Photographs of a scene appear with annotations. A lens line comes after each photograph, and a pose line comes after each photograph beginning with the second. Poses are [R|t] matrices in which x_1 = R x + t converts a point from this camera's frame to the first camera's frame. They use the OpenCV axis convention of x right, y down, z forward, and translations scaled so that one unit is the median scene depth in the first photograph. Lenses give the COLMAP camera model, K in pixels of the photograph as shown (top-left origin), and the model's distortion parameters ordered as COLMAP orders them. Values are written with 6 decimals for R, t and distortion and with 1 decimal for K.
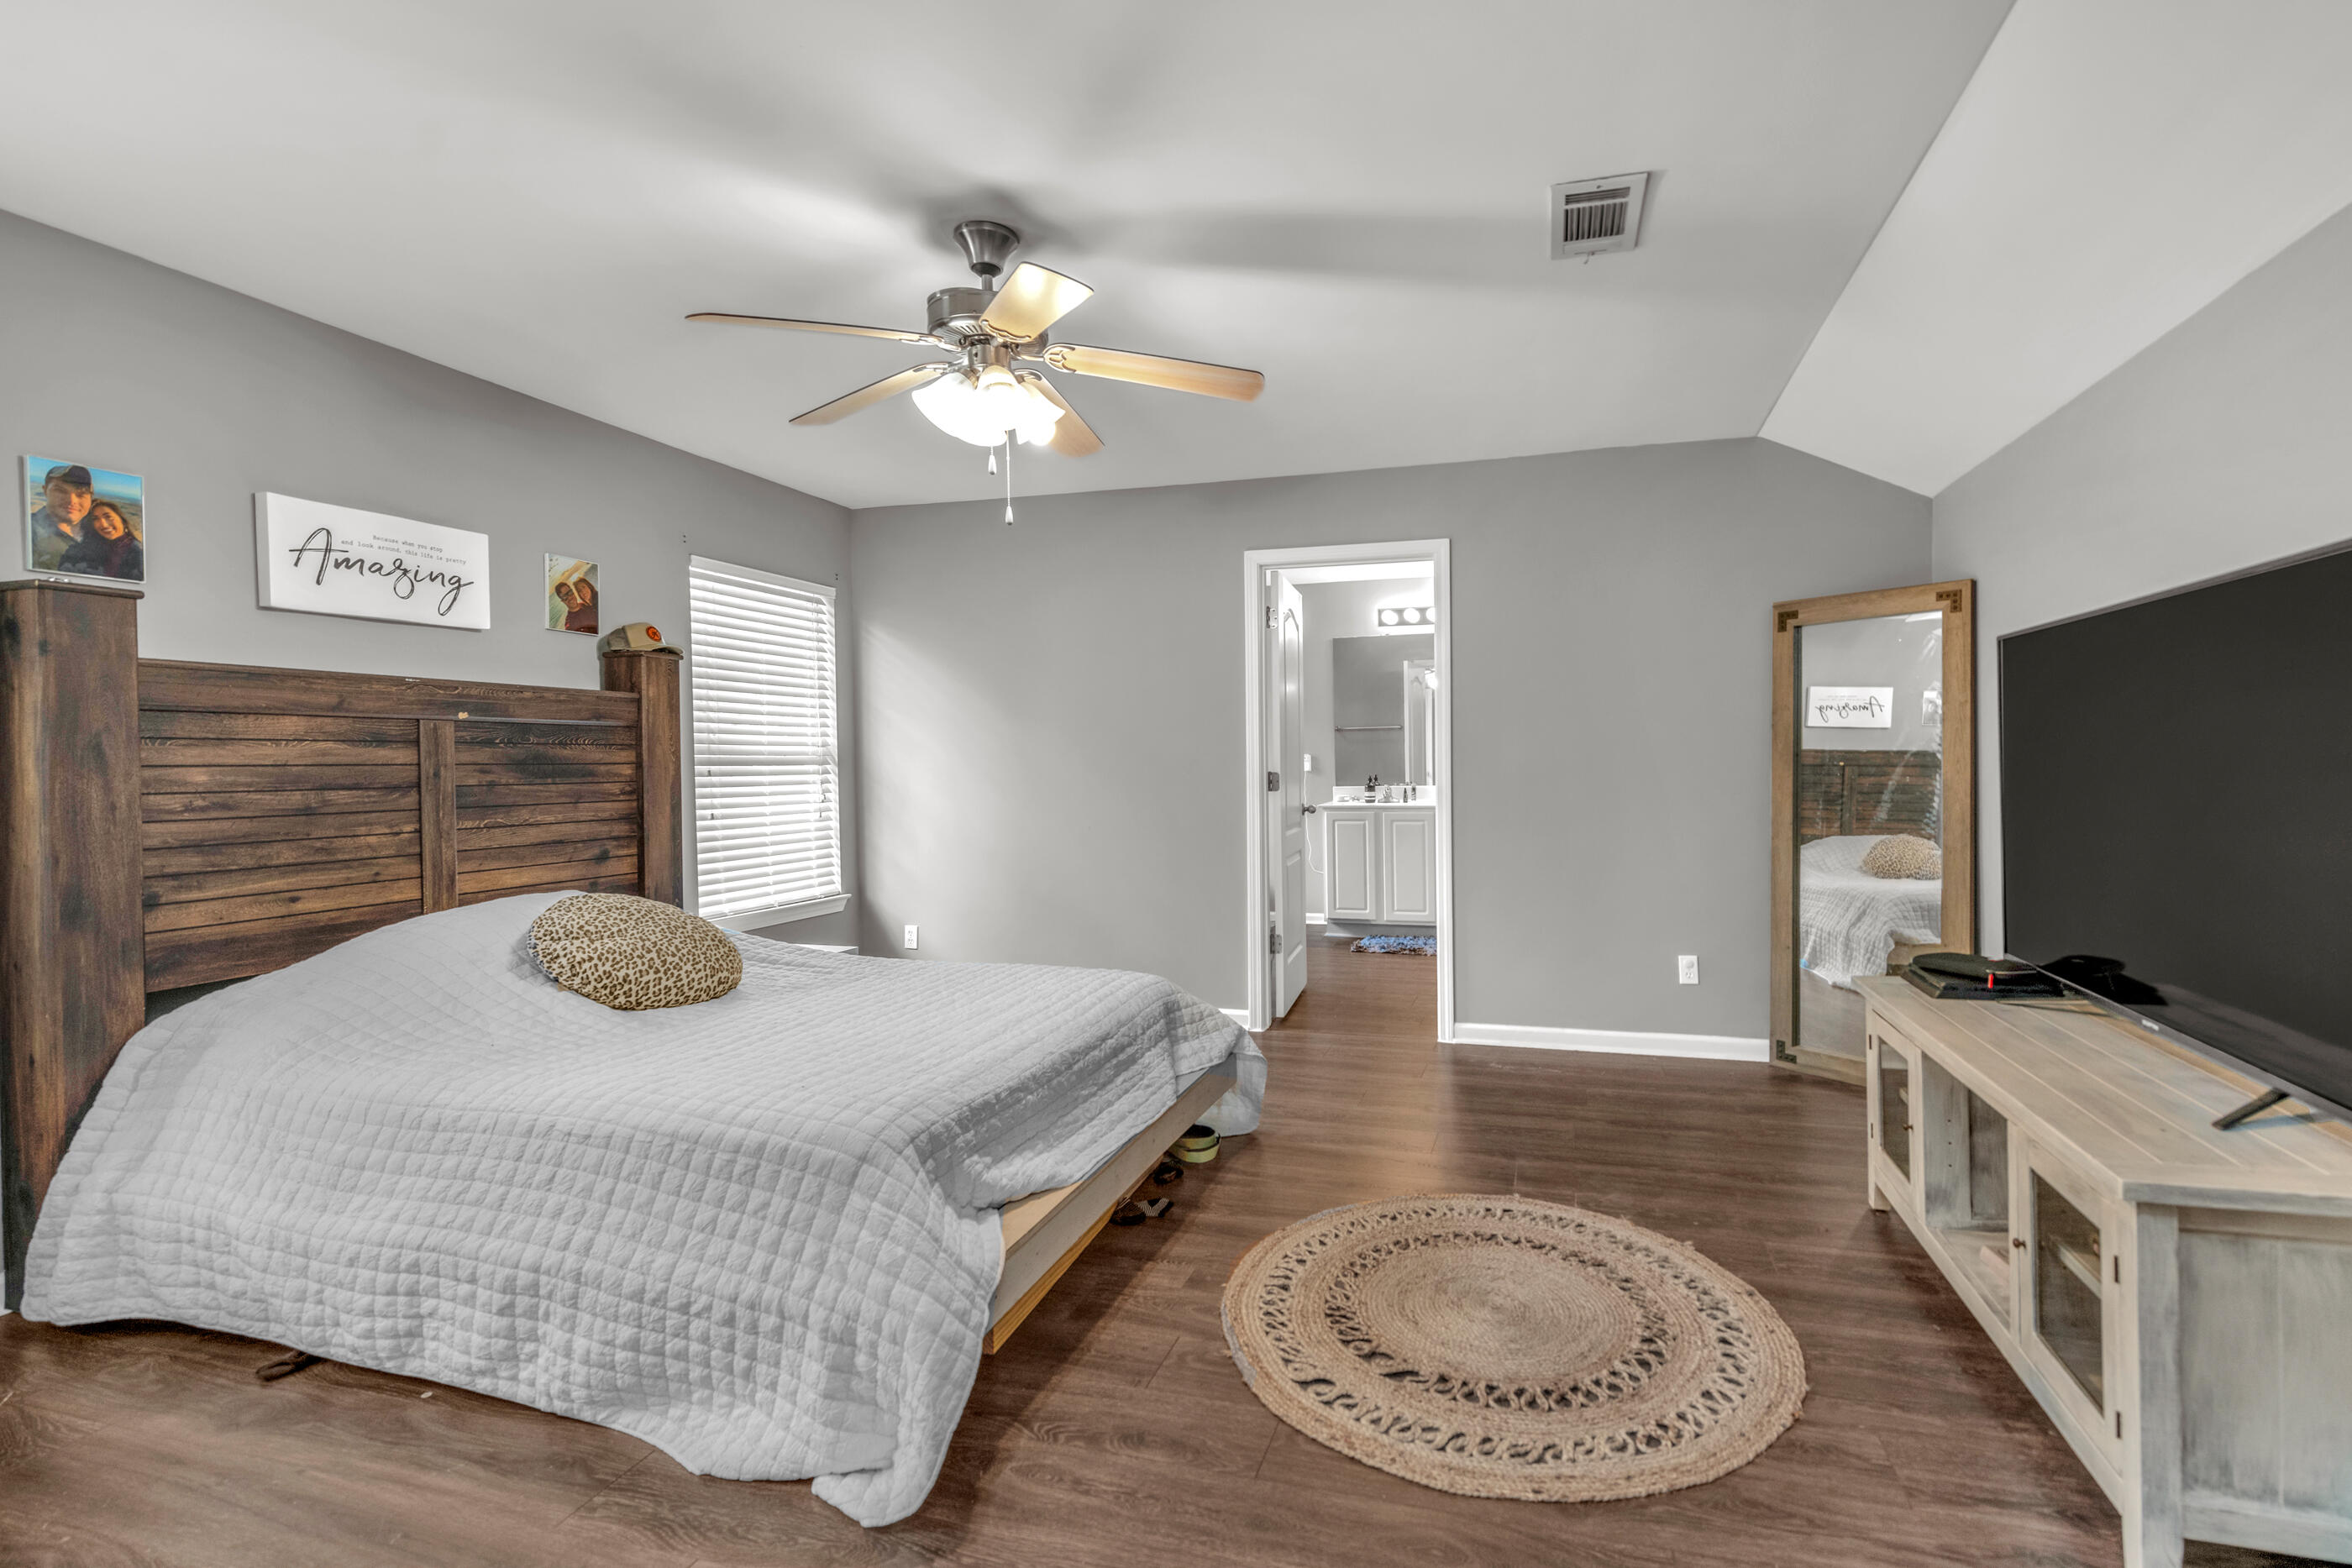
lens RADIAL K [[1234.5, 0, 1176.0], [0, 1234.5, 784.0], [0, 0, 1]] dist [0.001645, -0.009857]
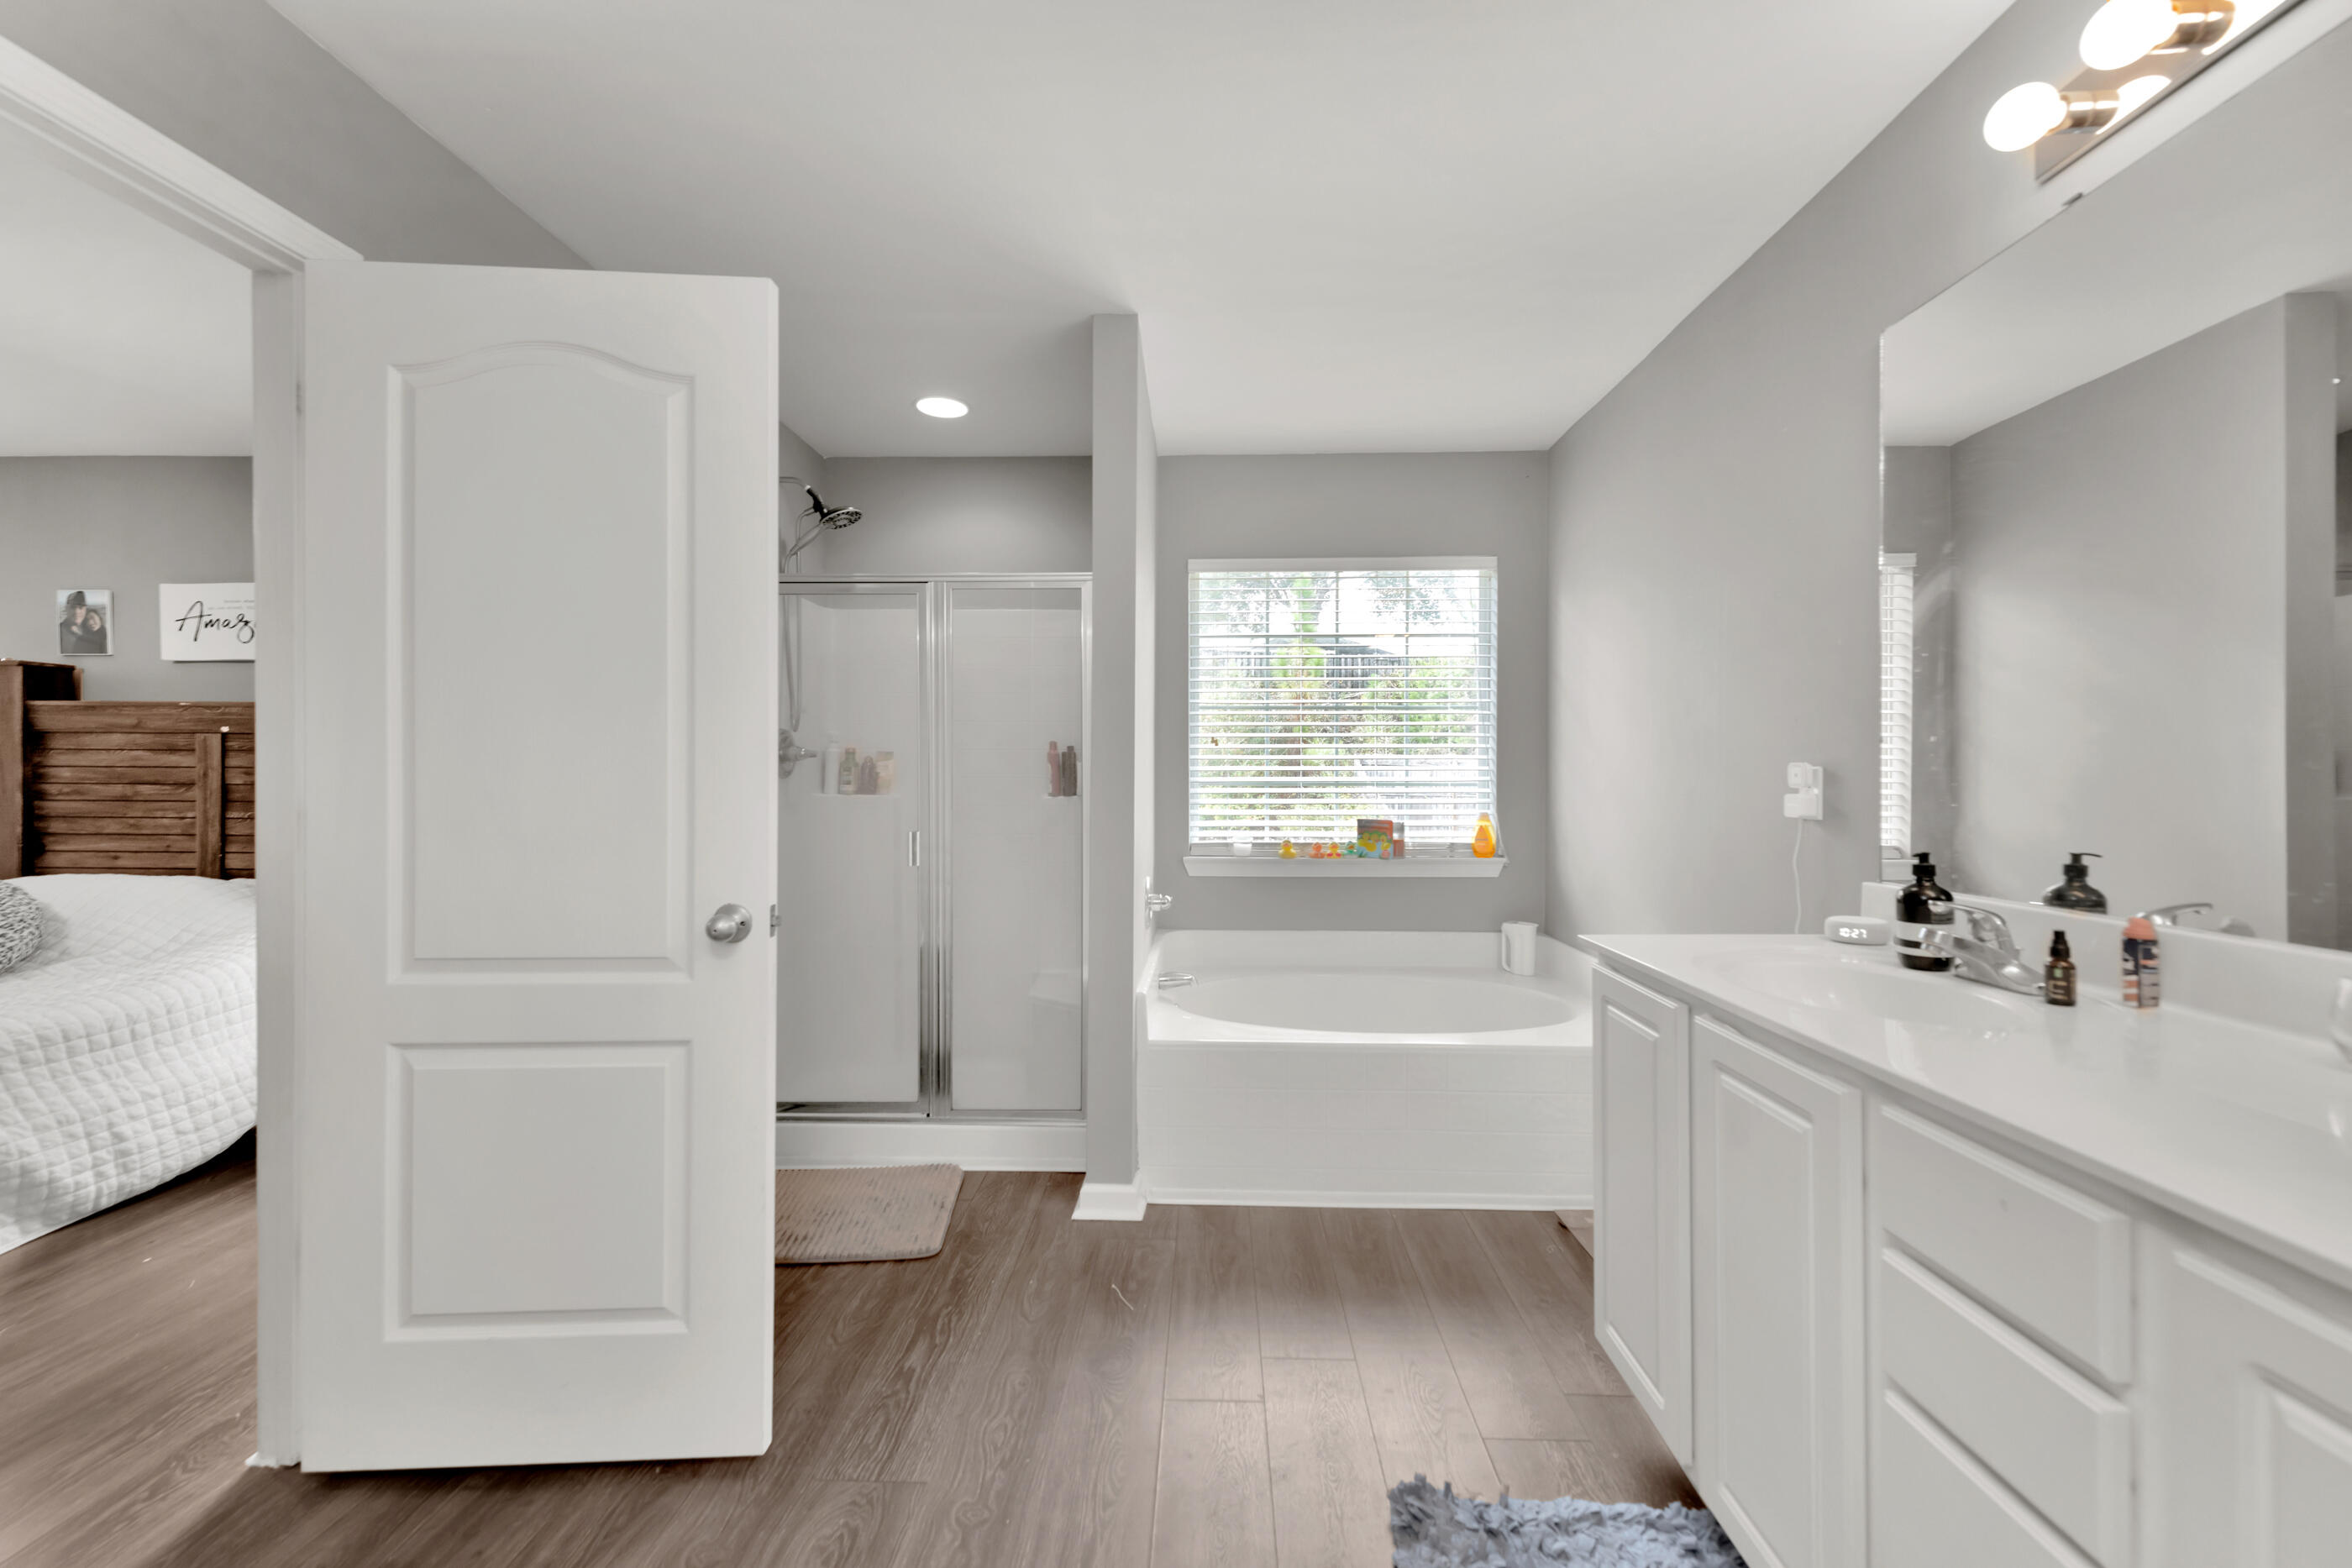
lens RADIAL K [[923.6, 0, 1176.5], [0, 923.6, 780.0], [0, 0, 1]] dist [0.012257, -0.003366]
pose [[0.267103, 0.015162, -0.963549, 0.753228], [-0.023365, 0.999684, 0.009254, -0.042596], [0.963385, 0.020042, 0.267373, 2.076483]]
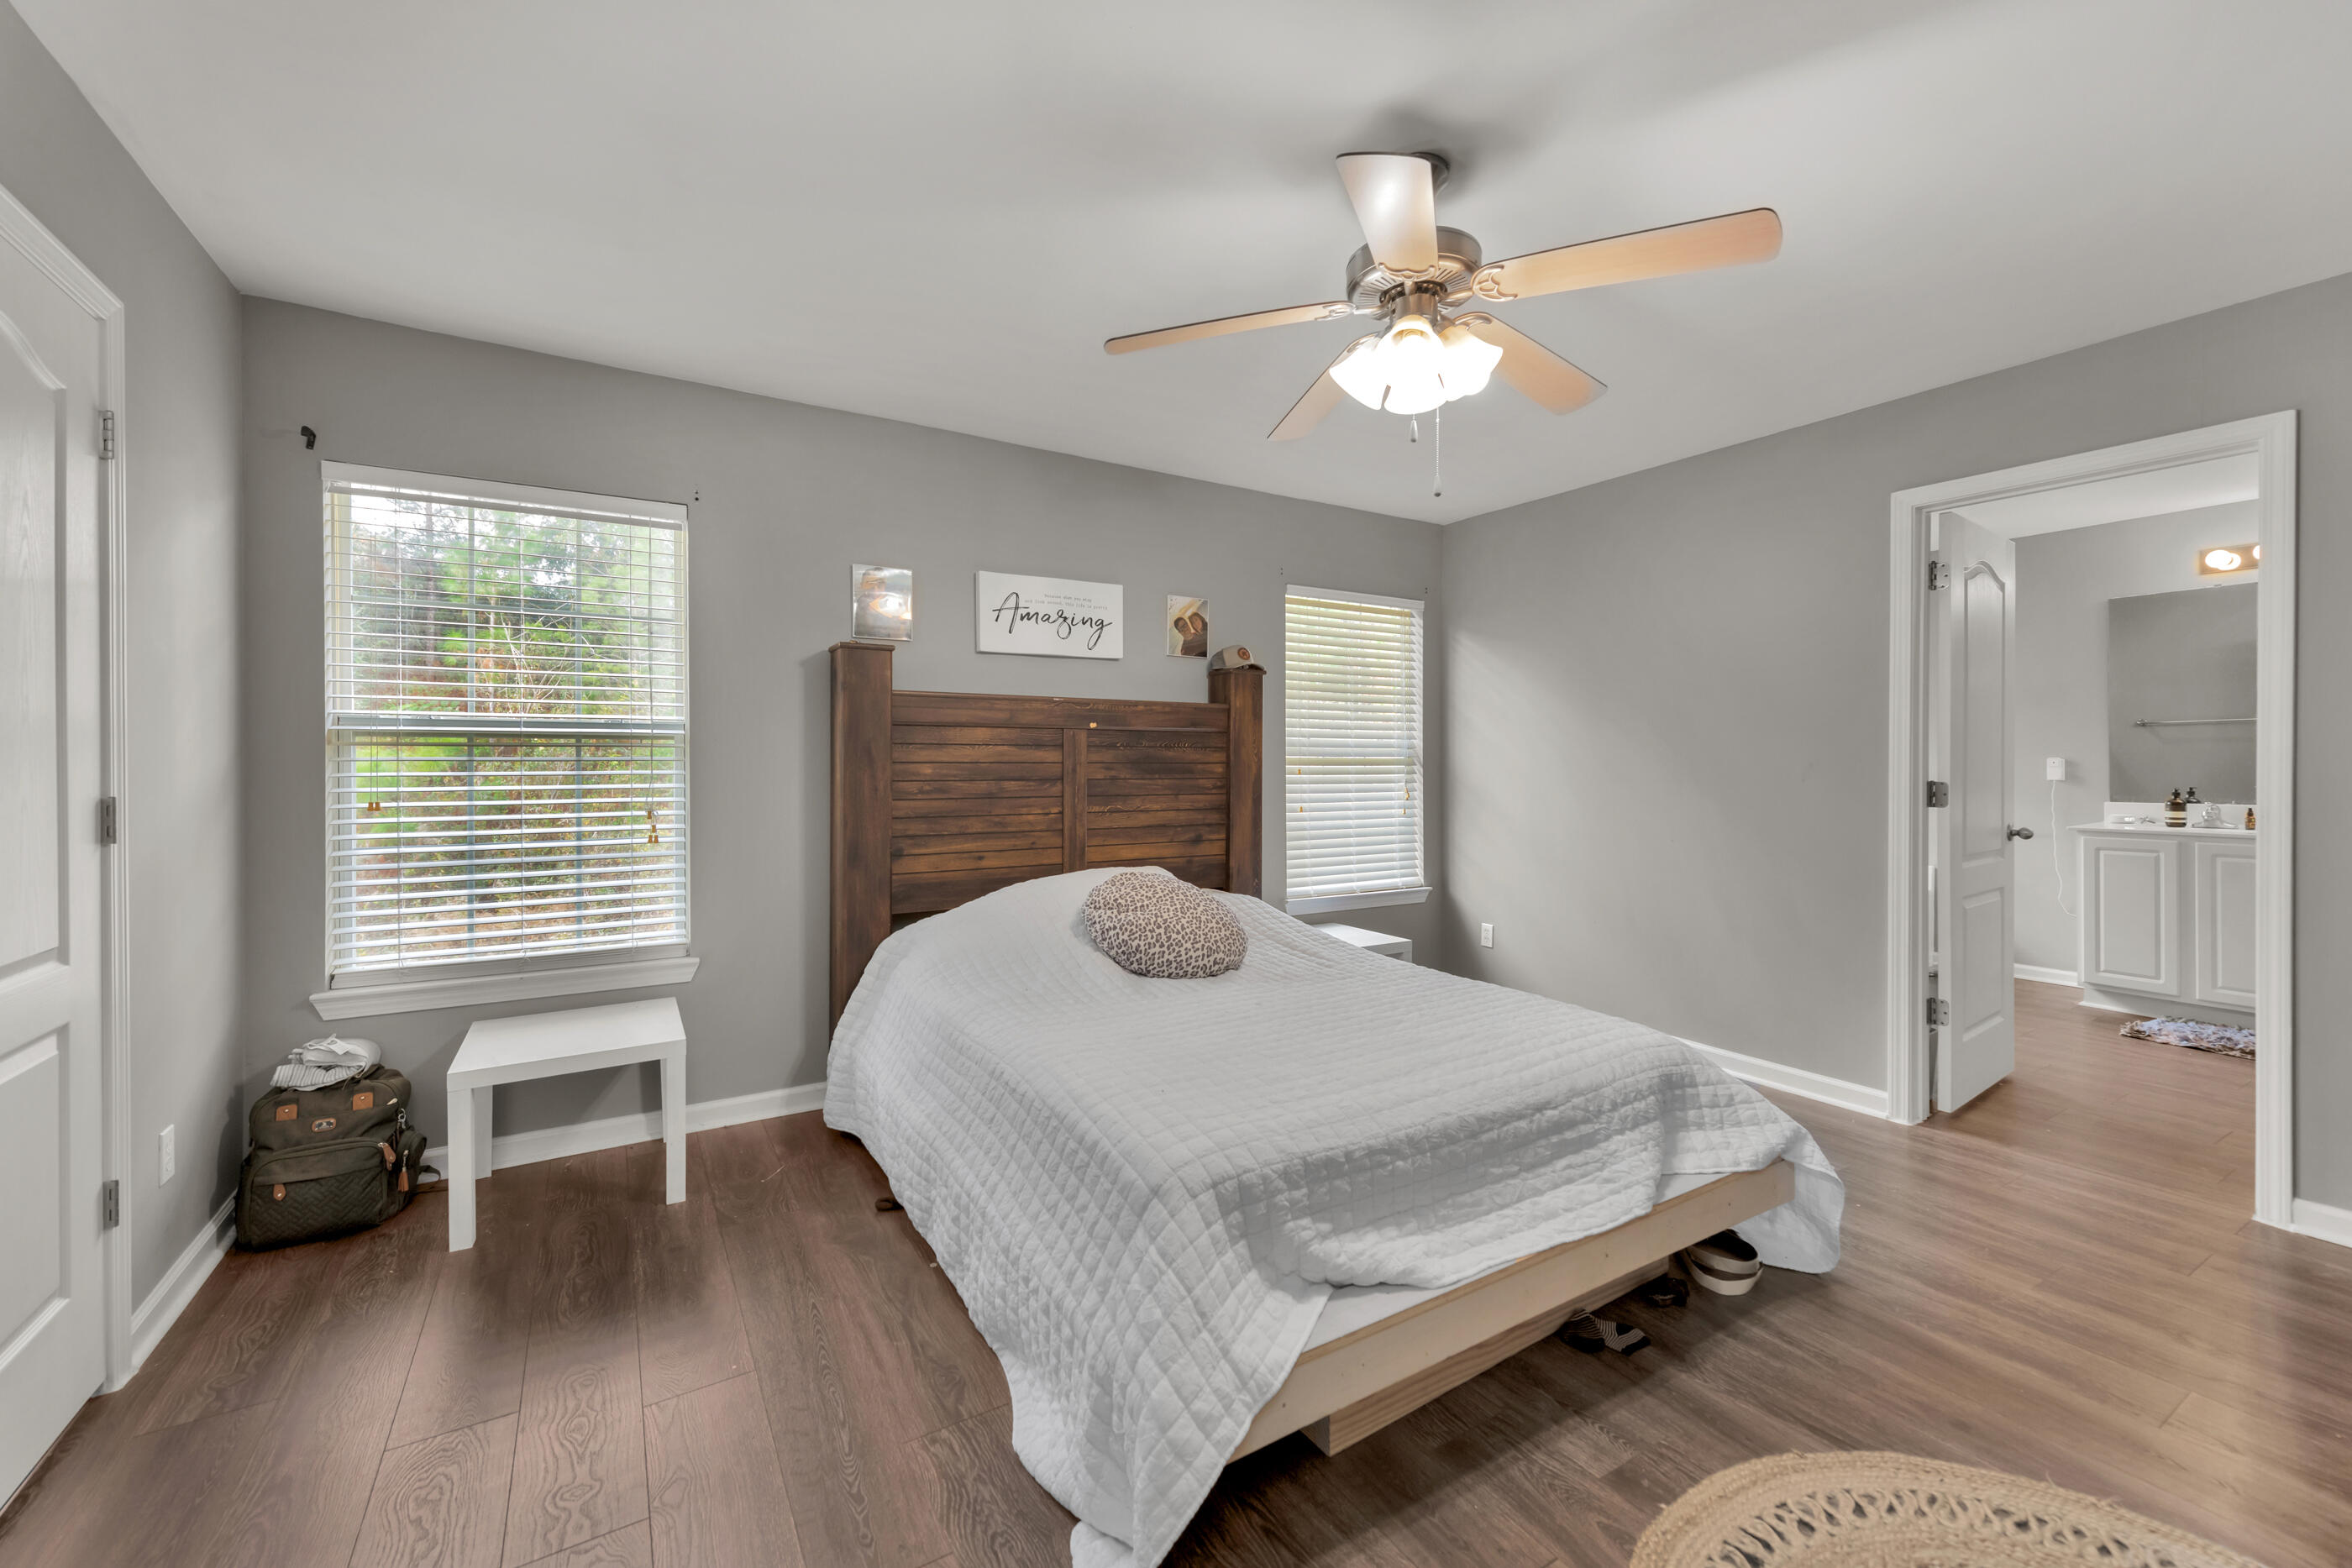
lens RADIAL K [[960.2, 0, 1130.5], [0, 960.2, 767.7], [0, 0, 1]] dist [0.012276, -0.005035]
pose [[0.734240, 0.012523, -0.678774, 0.166503], [-0.018580, 0.999826, -0.001653, -0.011595], [0.678636, 0.013825, 0.734345, 0.336106]]
